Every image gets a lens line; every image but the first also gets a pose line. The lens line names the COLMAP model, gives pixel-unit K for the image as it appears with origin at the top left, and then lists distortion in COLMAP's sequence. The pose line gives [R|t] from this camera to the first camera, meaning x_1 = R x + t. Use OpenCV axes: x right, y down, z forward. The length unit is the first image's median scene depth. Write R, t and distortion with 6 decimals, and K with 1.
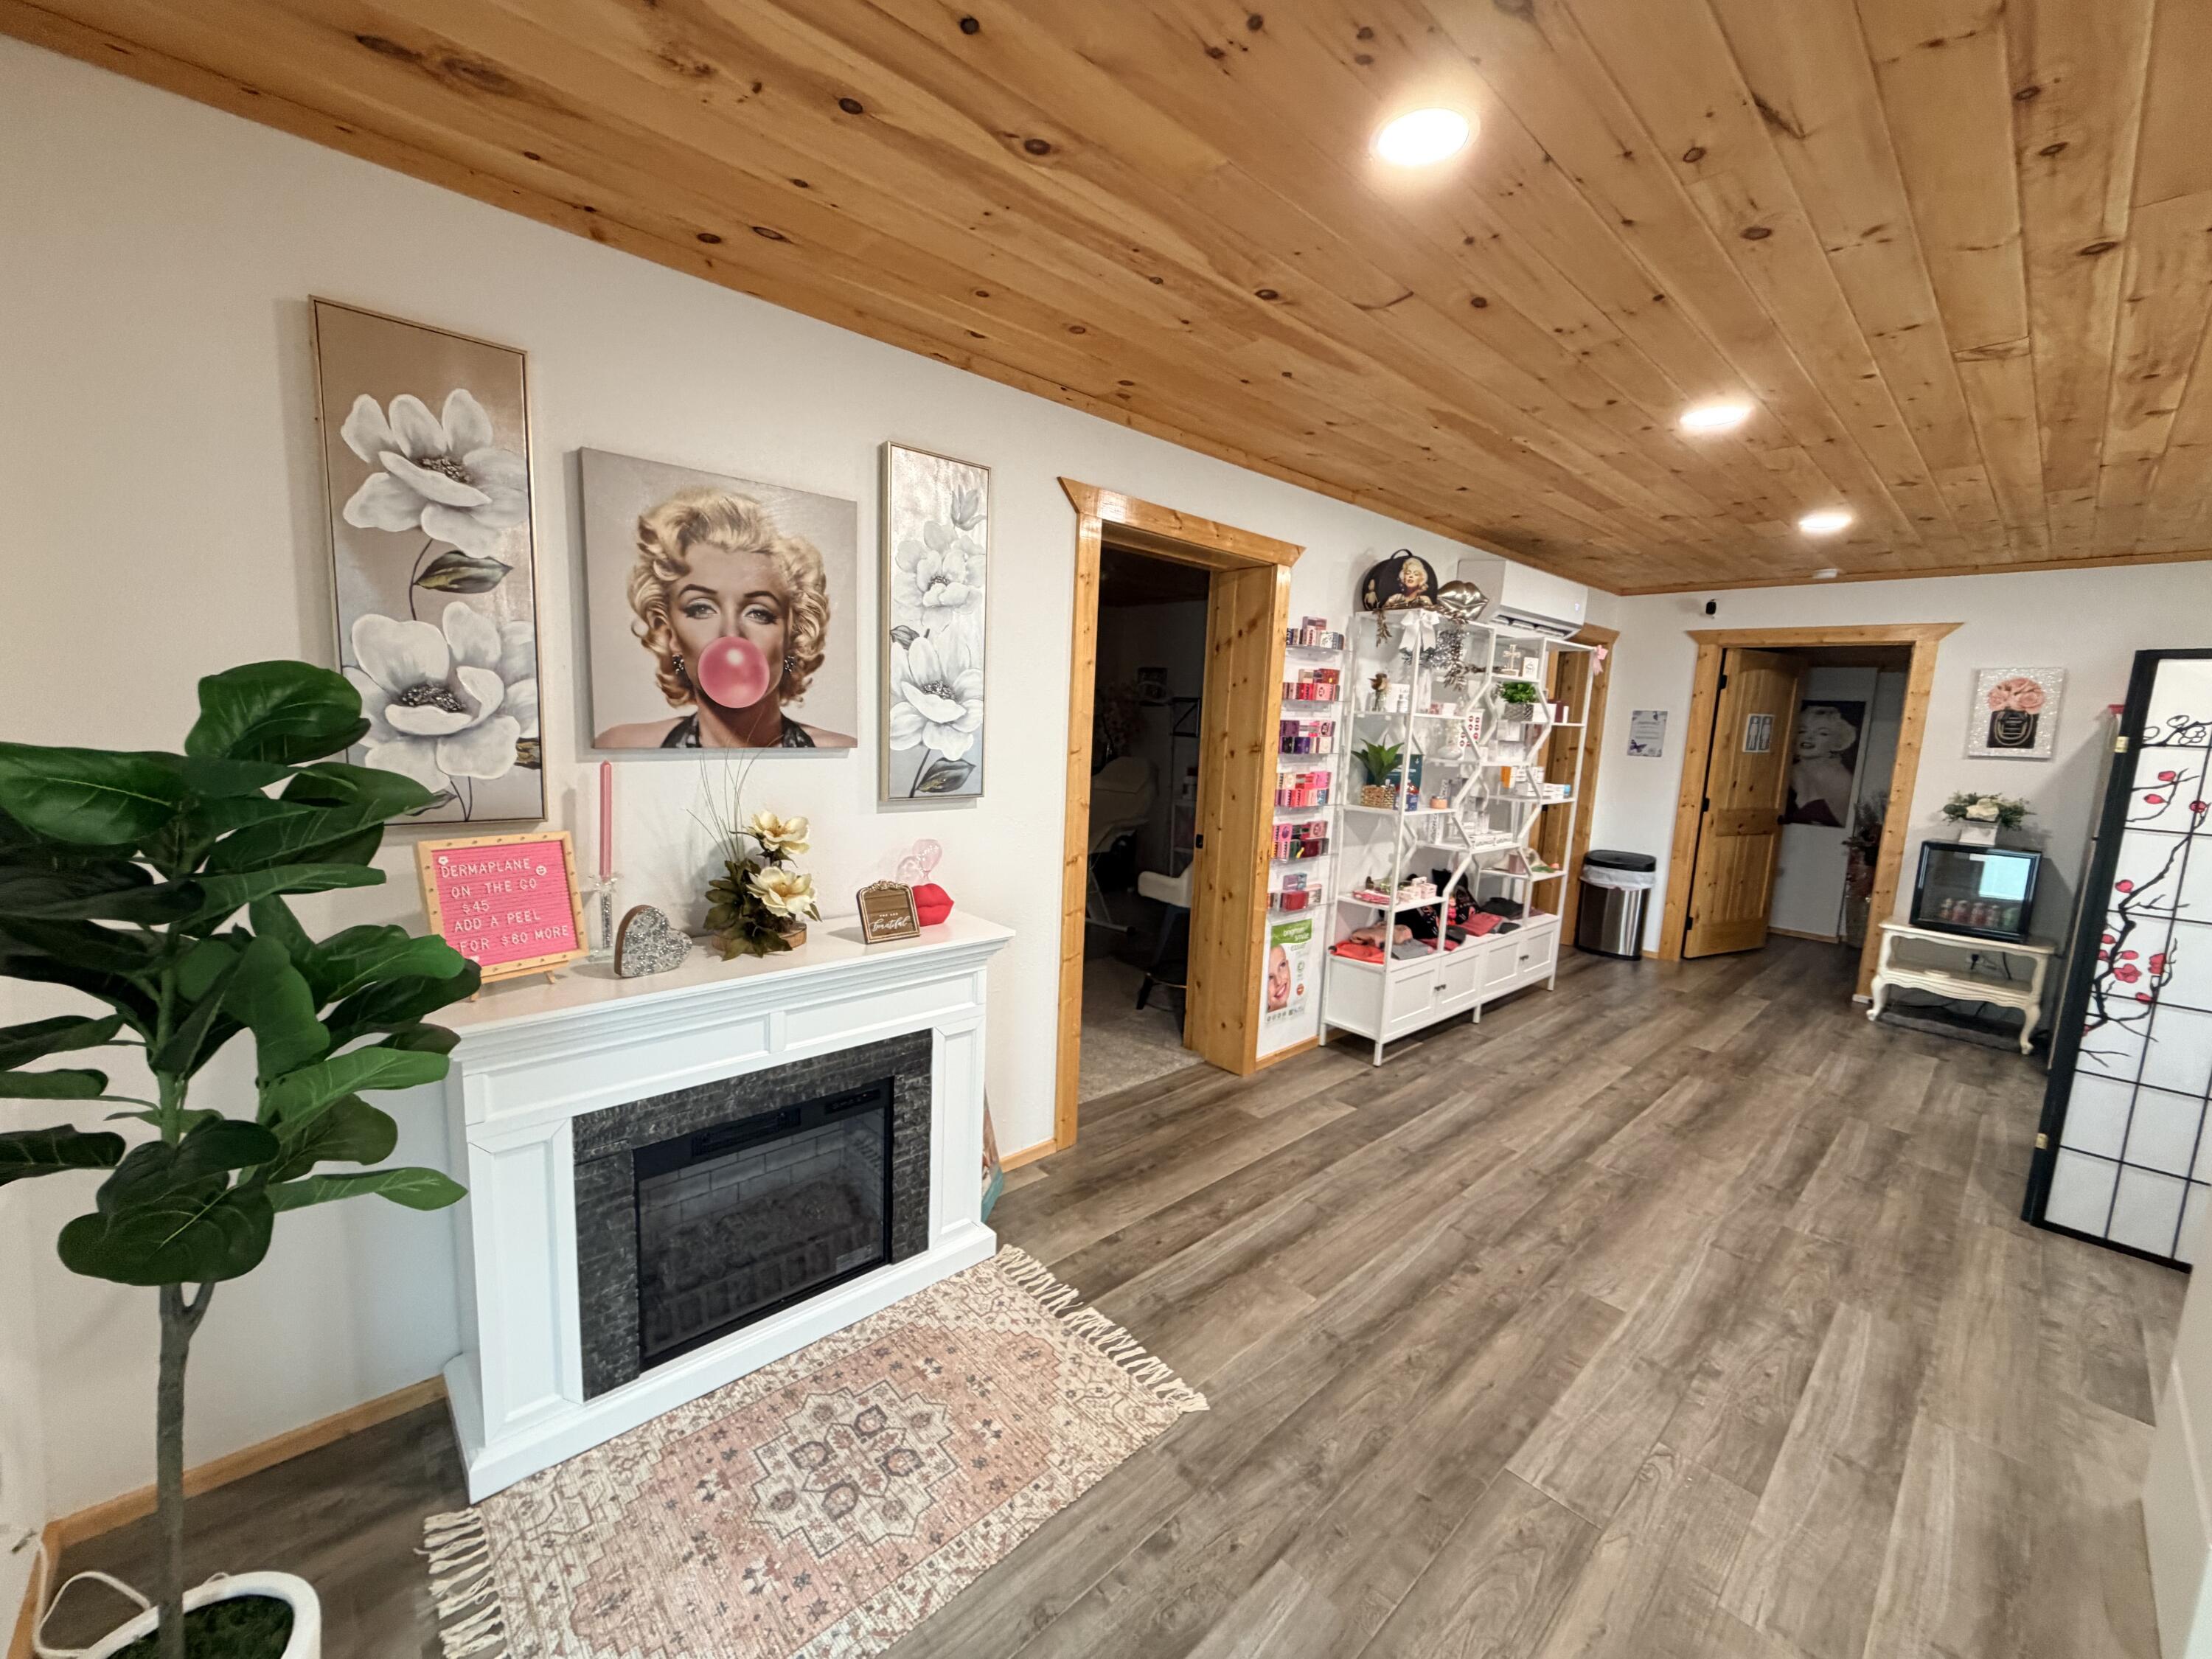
lens RADIAL K [[882.7, 0, 1095.2], [0, 882.7, 832.5], [0, 0, 1]] dist [-0.001096, 0.000146]
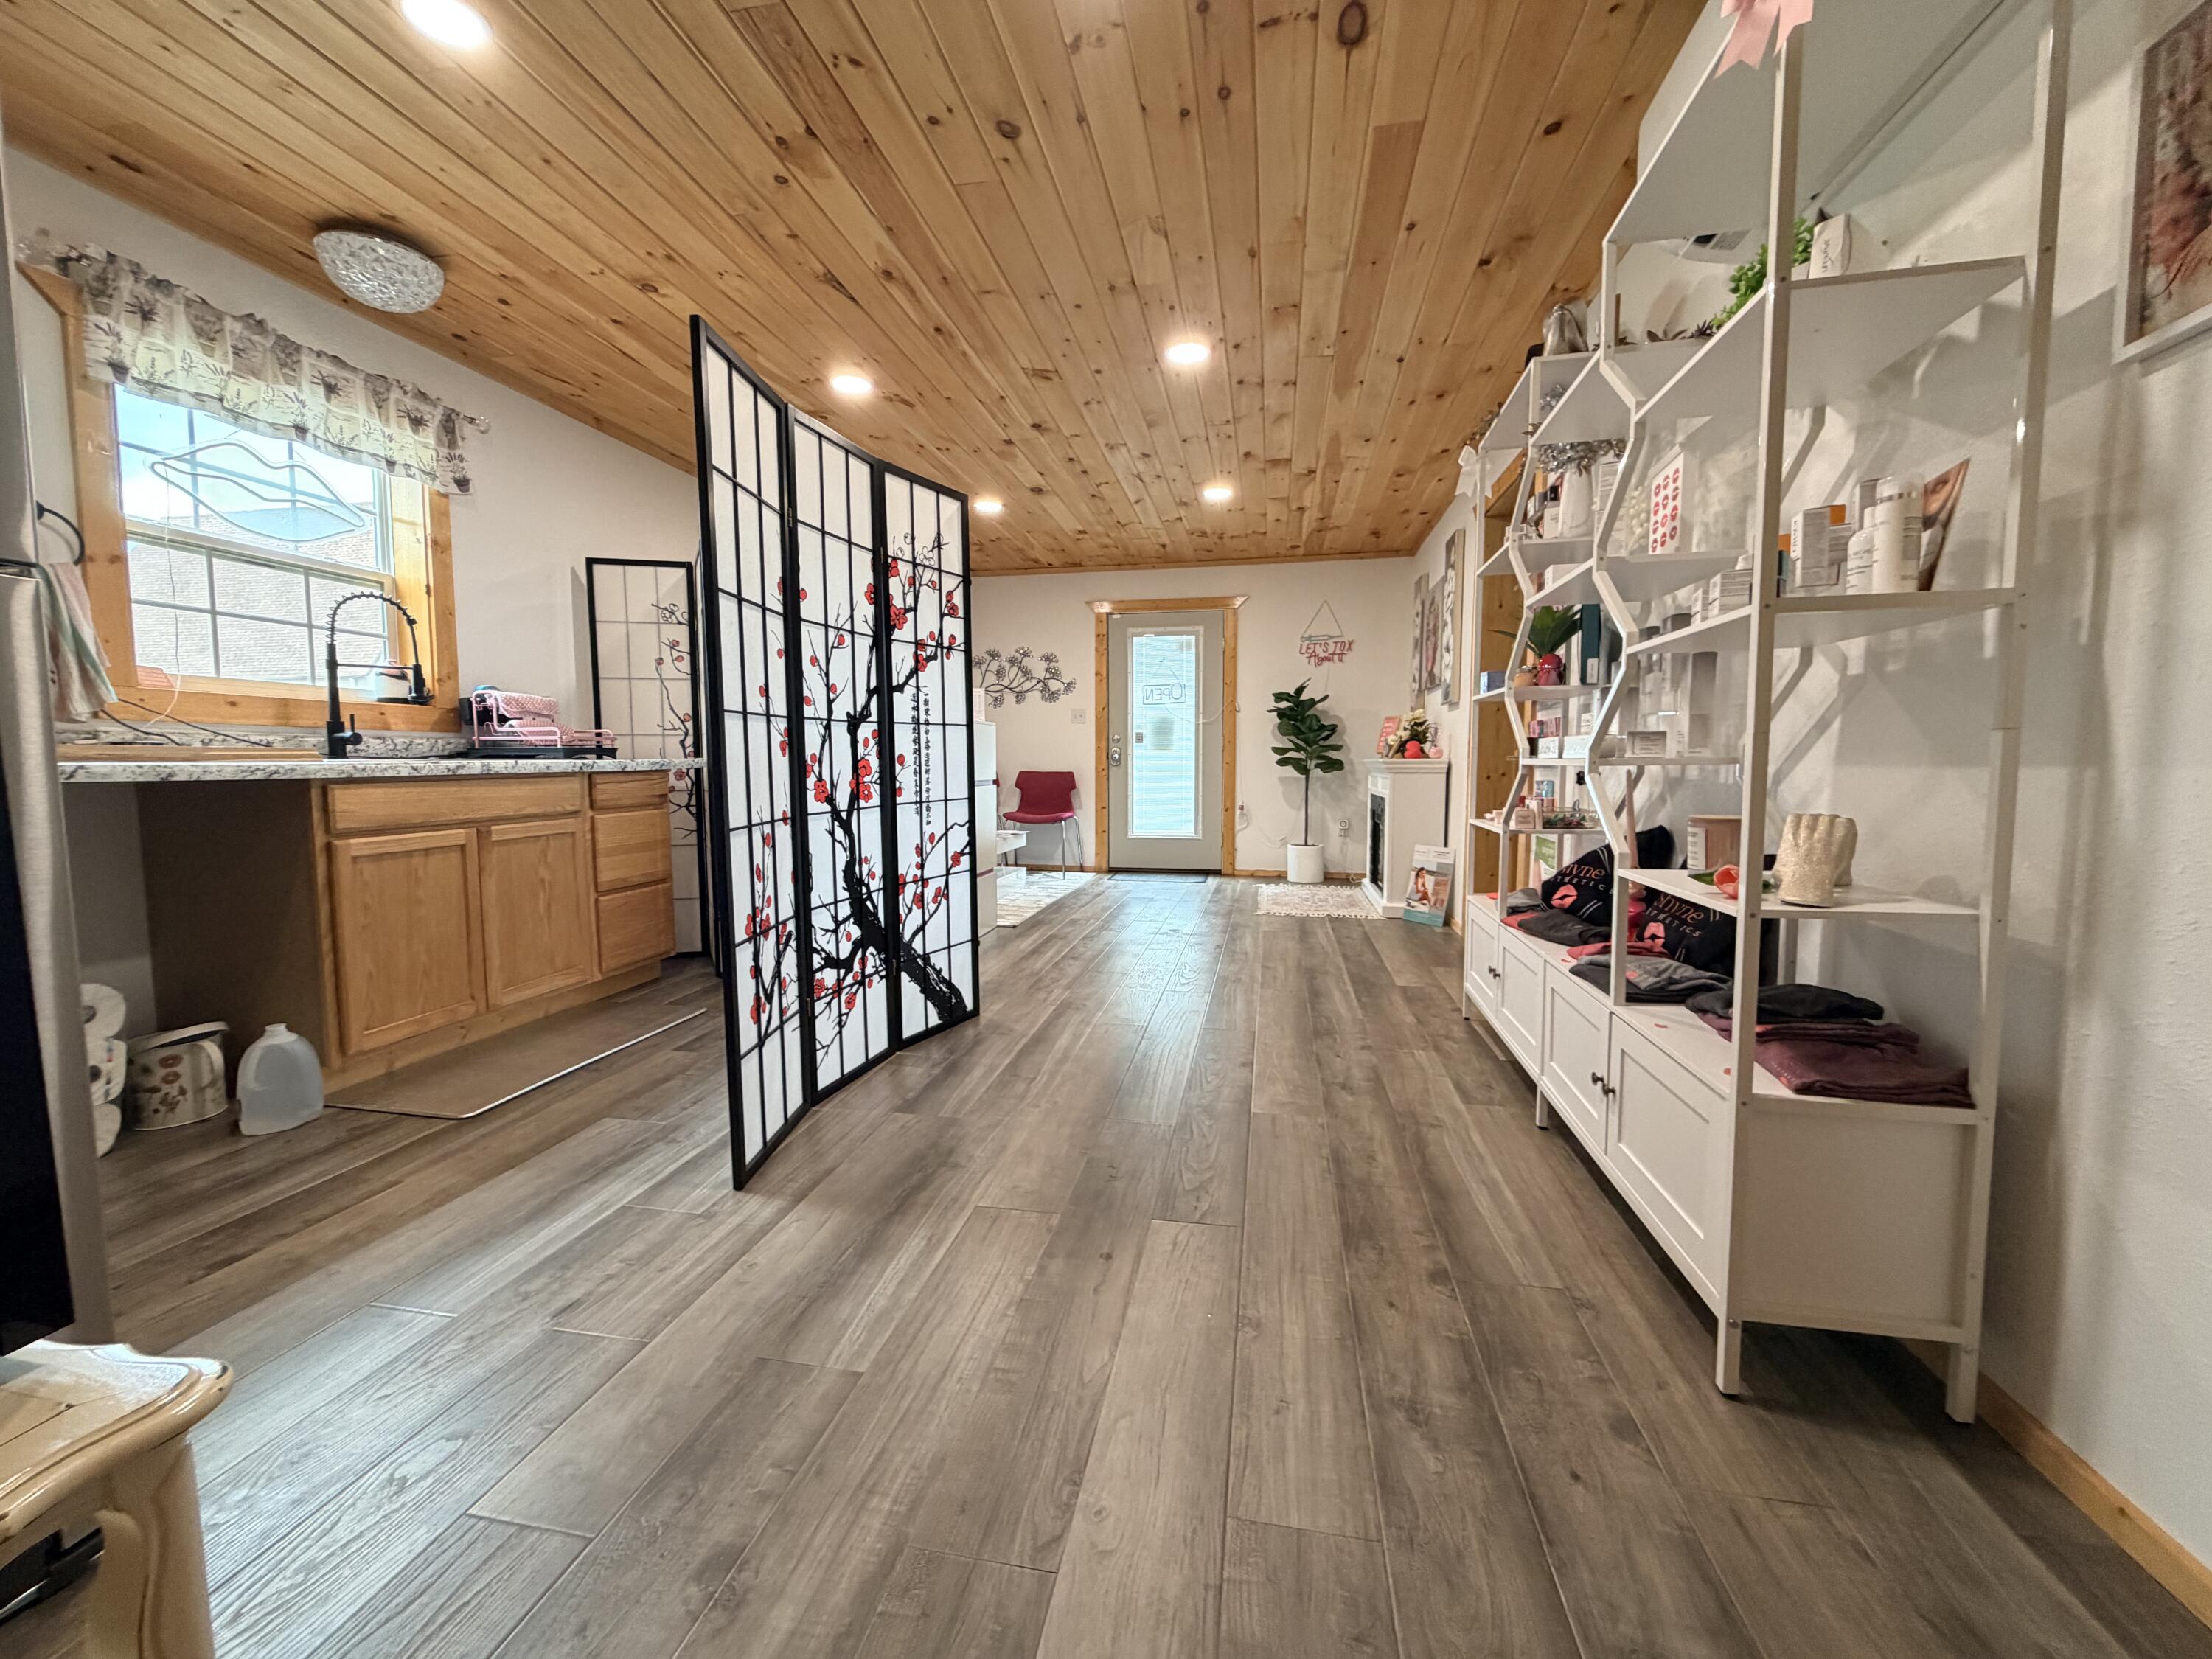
lens RADIAL K [[882.7, 0, 1095.2], [0, 882.7, 832.5], [0, 0, 1]] dist [-0.001096, 0.000146]
pose [[-0.806173, 0.008375, -0.591621, 1.429748], [-0.111111, 0.979968, 0.165277, 0.006696], [0.581154, 0.198977, -0.789093, 1.885086]]
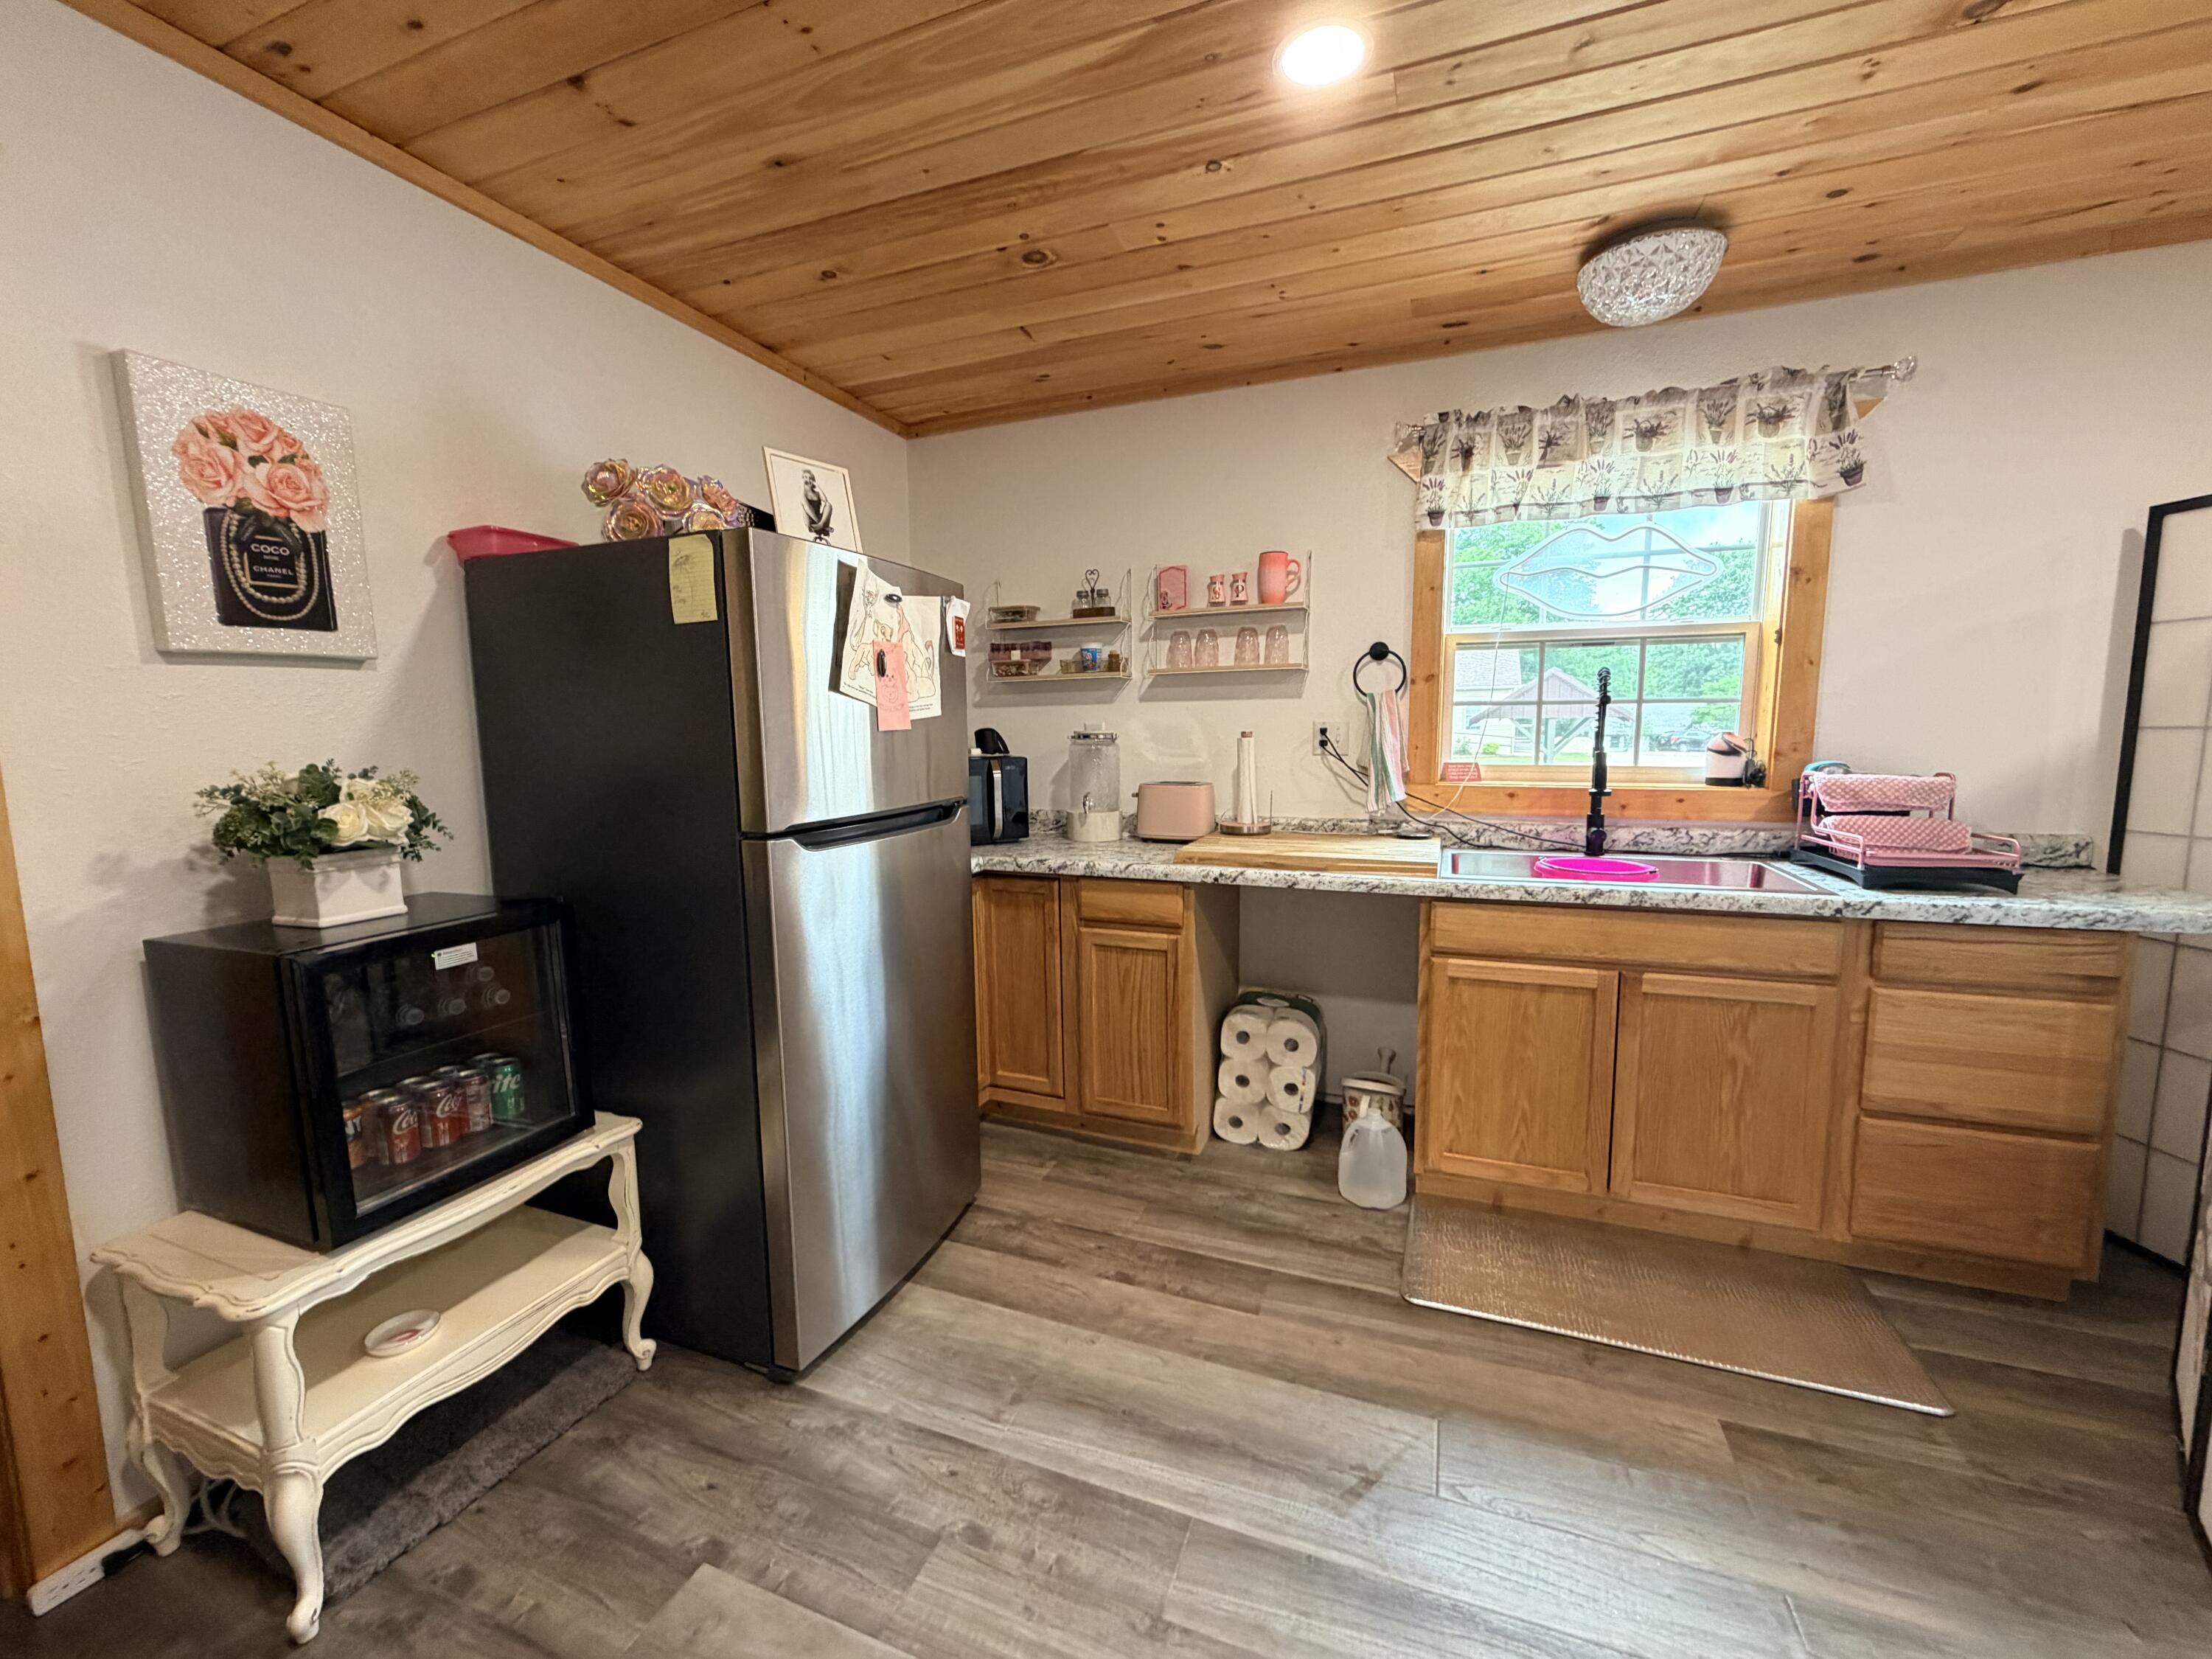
lens RADIAL K [[882.7, 0, 1095.2], [0, 882.7, 832.5], [0, 0, 1]] dist [-0.001096, 0.000146]
pose [[-0.439873, -0.143363, 0.886543, 0.952140], [0.114813, 0.970098, 0.213841, -0.091113], [-0.890691, 0.195850, -0.410260, 1.416561]]
